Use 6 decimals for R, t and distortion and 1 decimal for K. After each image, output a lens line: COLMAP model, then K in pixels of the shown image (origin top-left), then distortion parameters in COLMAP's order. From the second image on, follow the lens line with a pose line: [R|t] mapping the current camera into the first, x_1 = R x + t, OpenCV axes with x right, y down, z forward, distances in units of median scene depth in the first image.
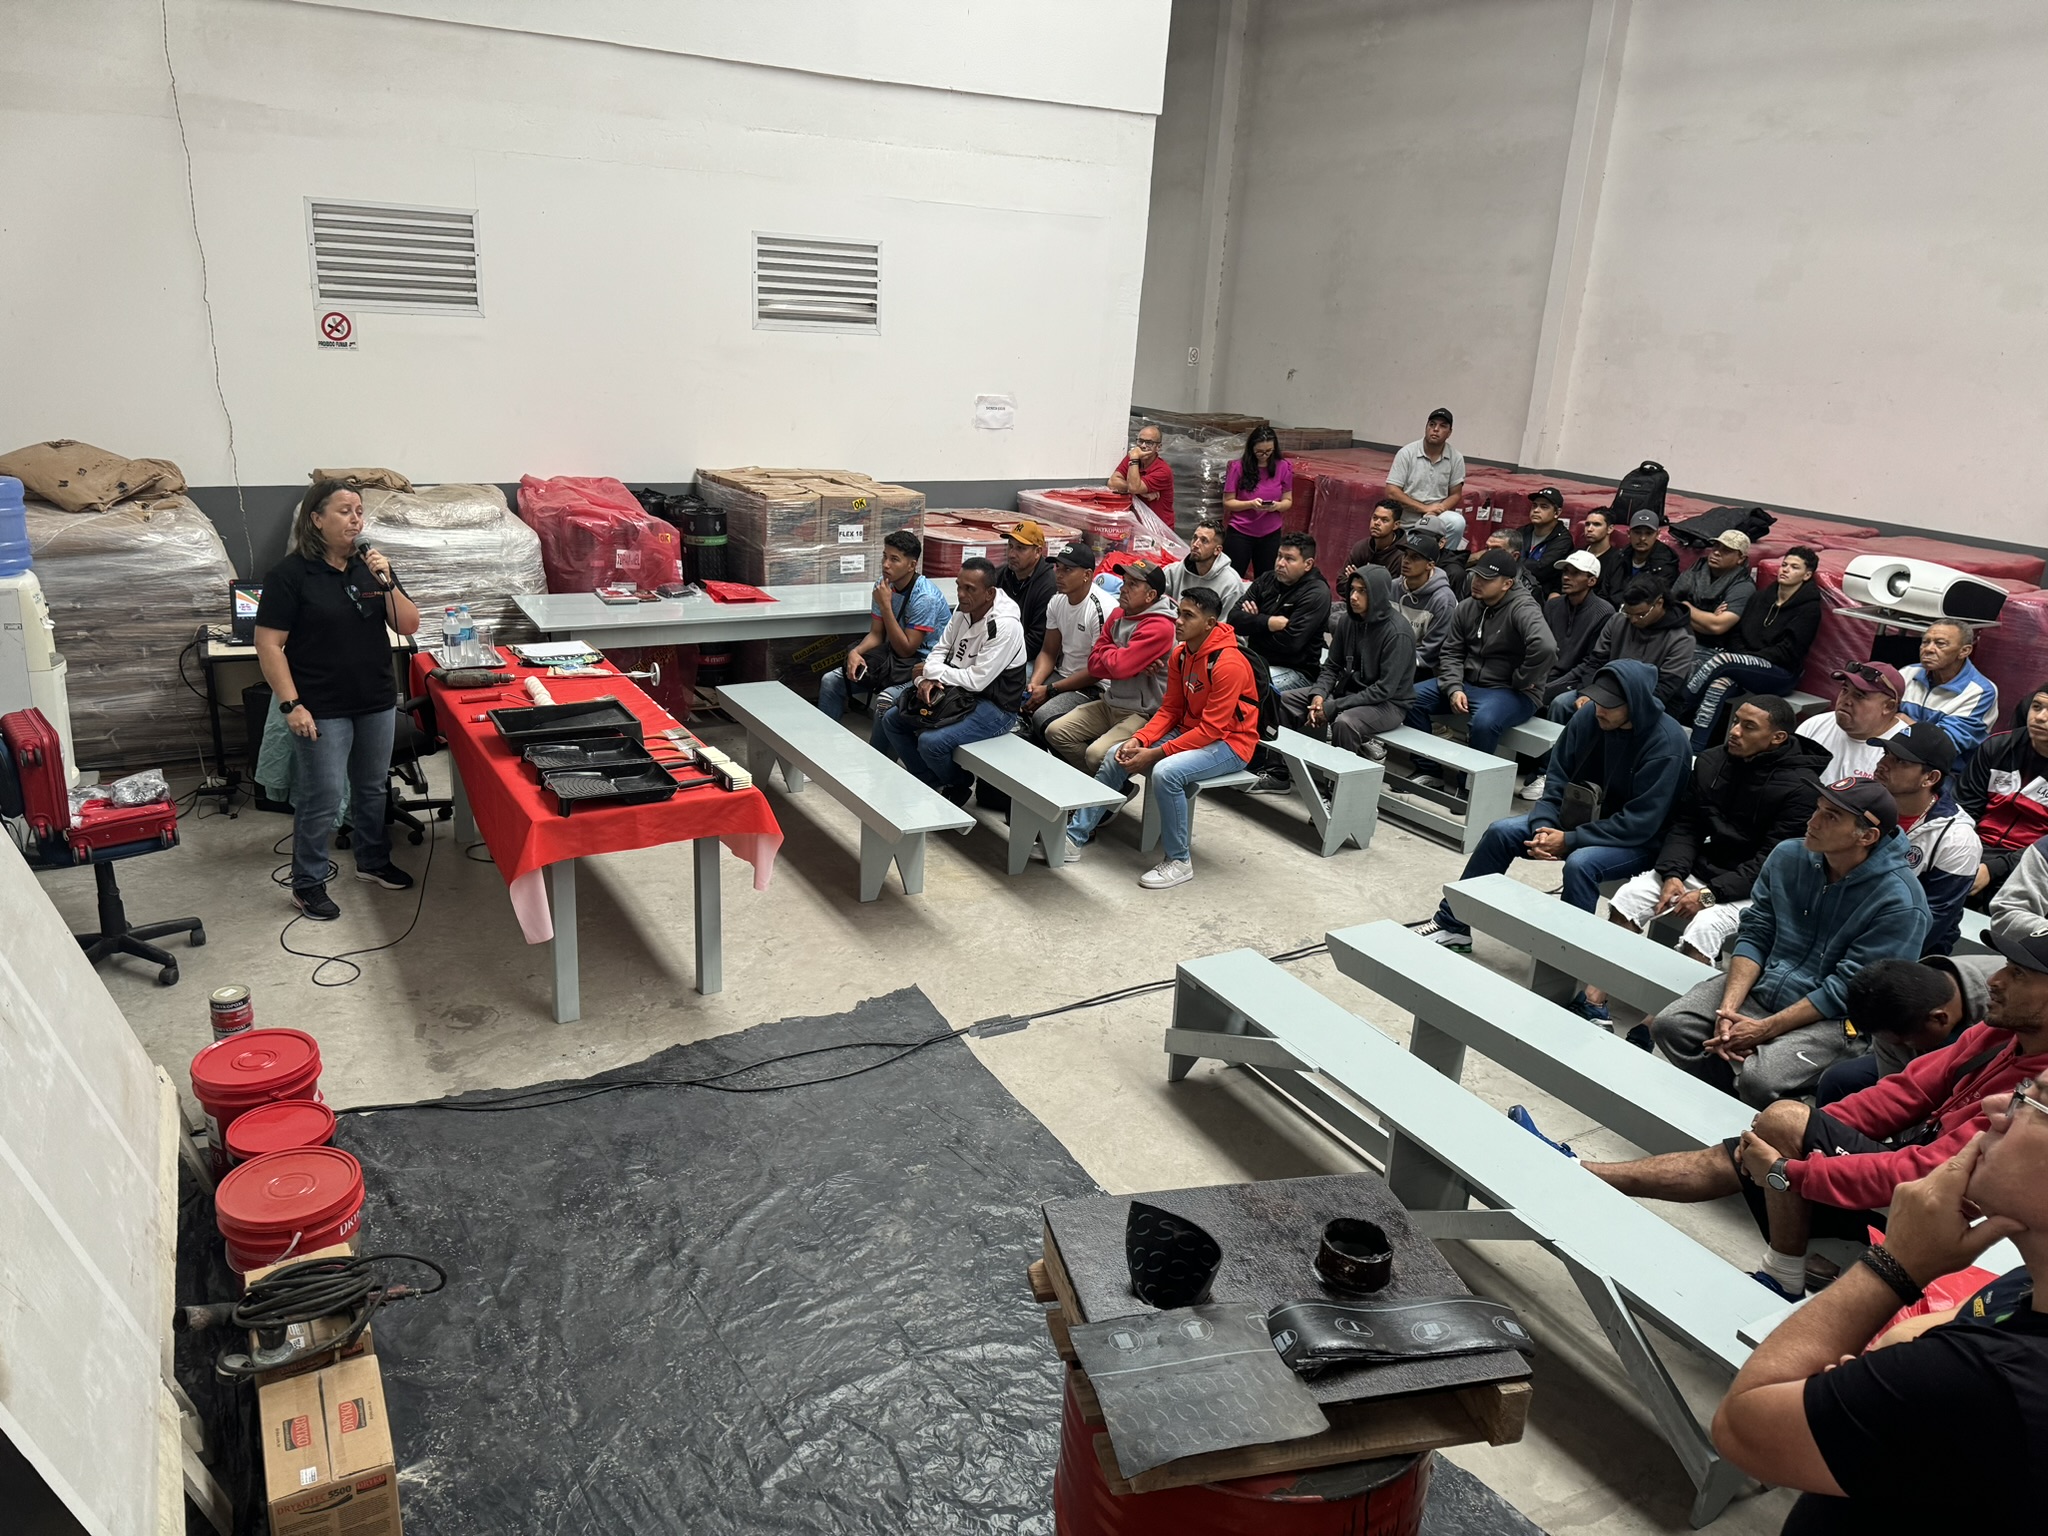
lens RADIAL K [[1440.3, 0, 1010.2], [0, 1440.3, 772.1], [0, 0, 1]] dist [0.067682, -0.080437]
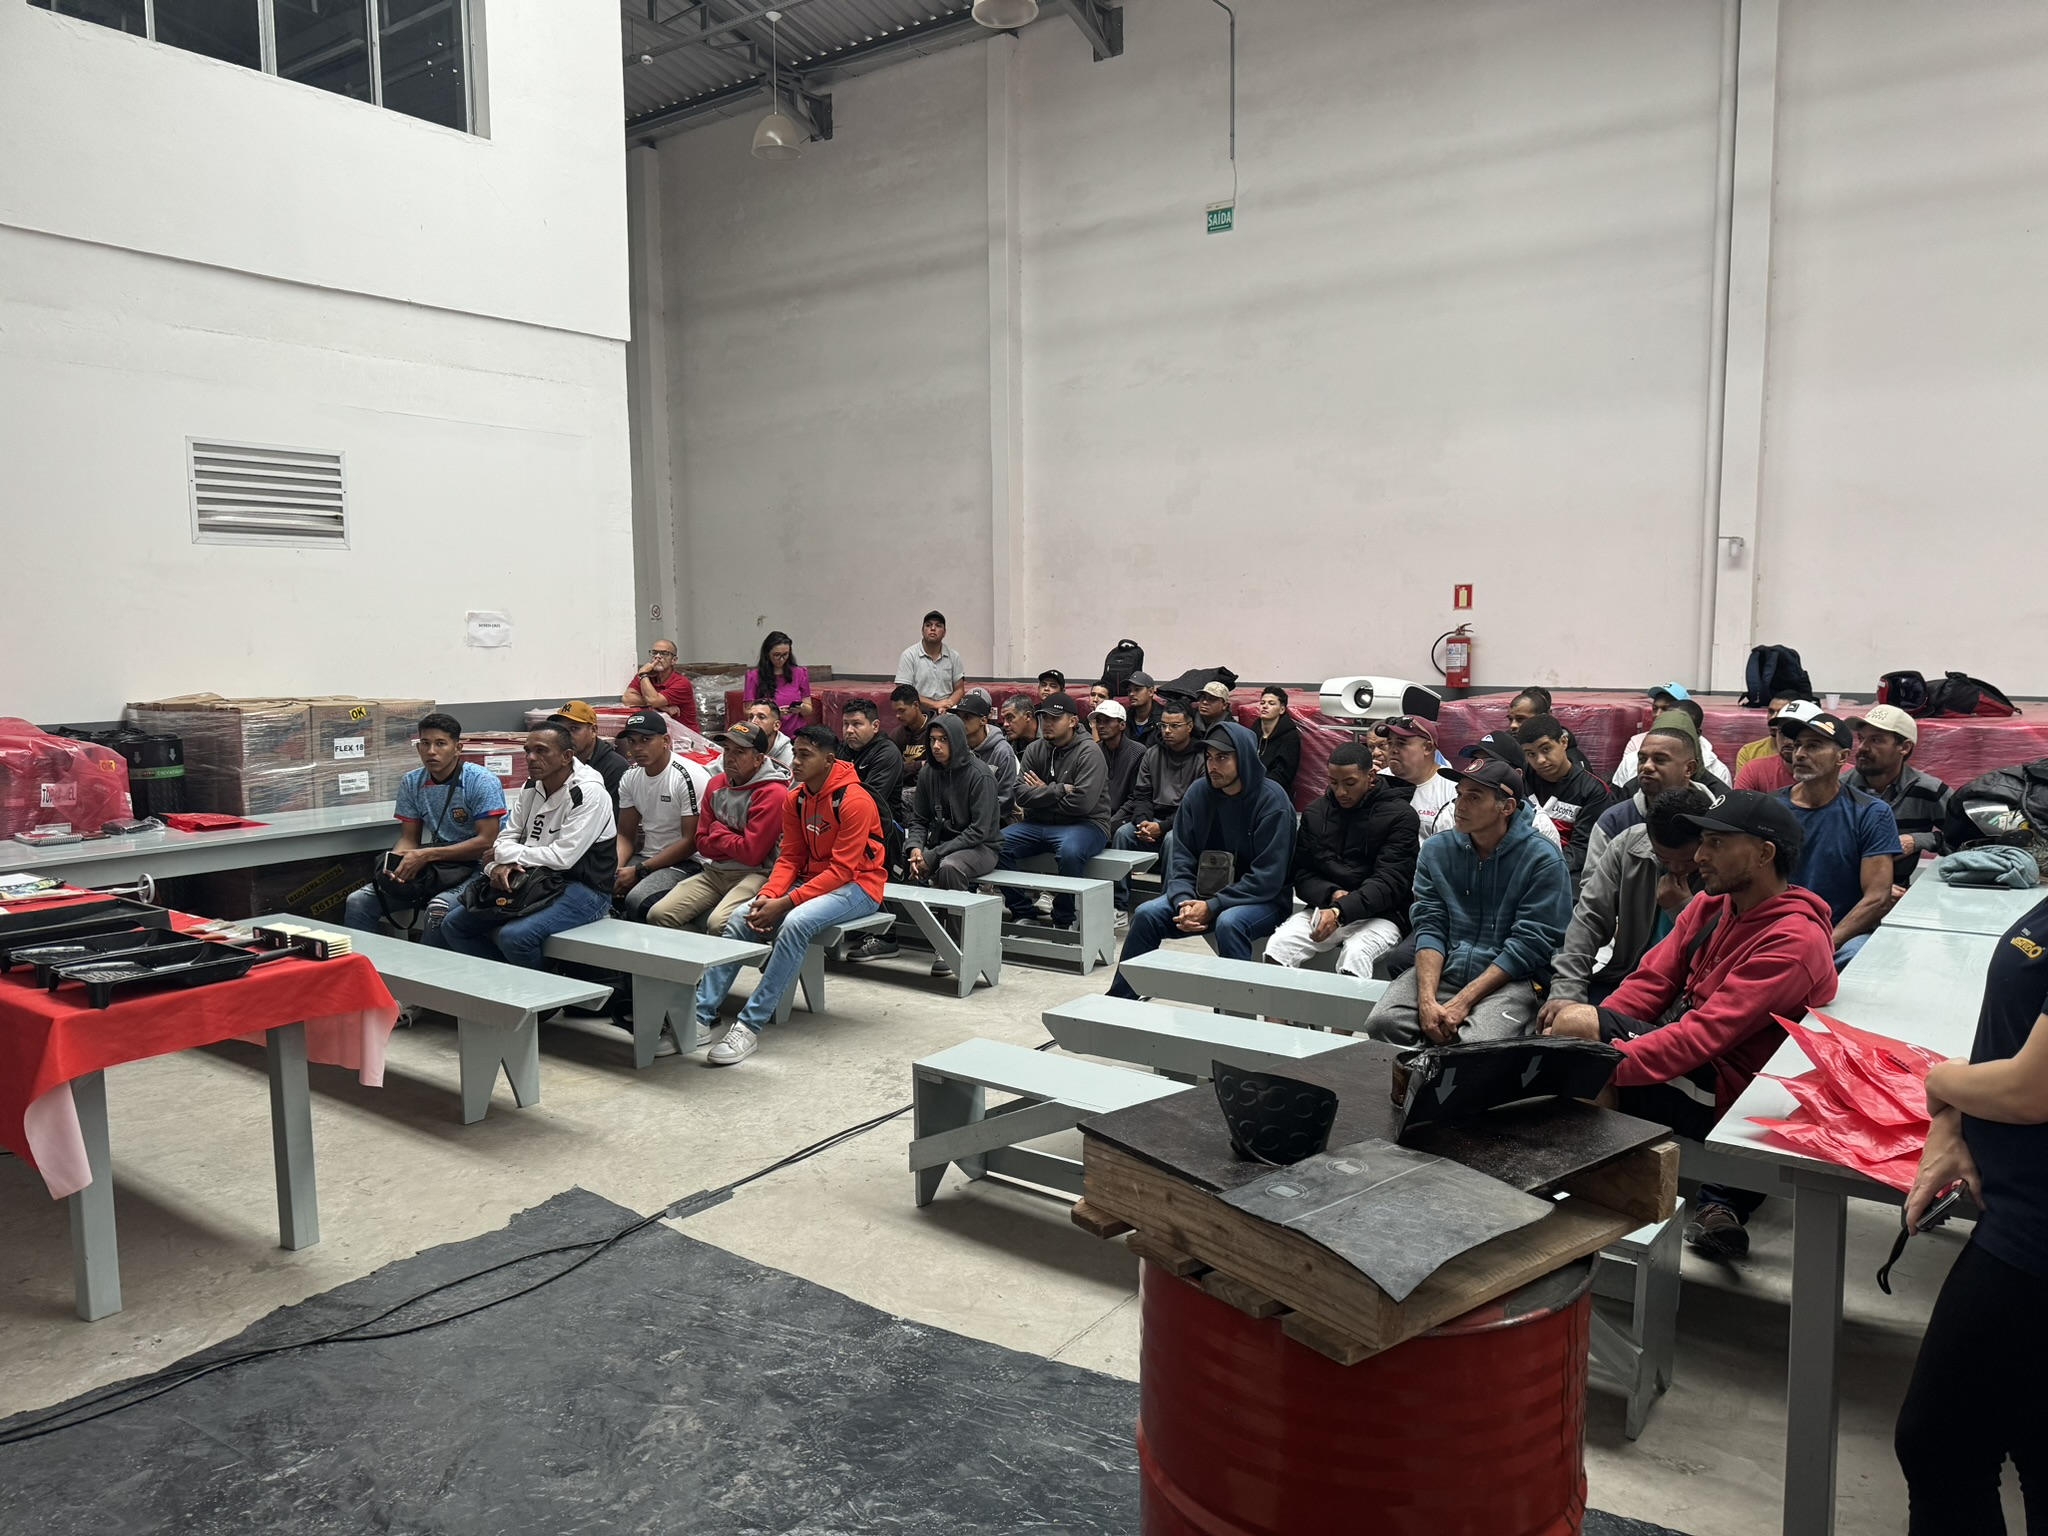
lens RADIAL K [[1440.3, 0, 1041.9], [0, 1440.3, 768.0], [0, 0, 1]] dist [0.067682, -0.080437]
pose [[0.911276, -0.100585, 0.399322, -0.100236], [0.180421, 0.969205, -0.167598, 0.079787], [-0.370167, 0.224774, 0.901362, 0.078306]]
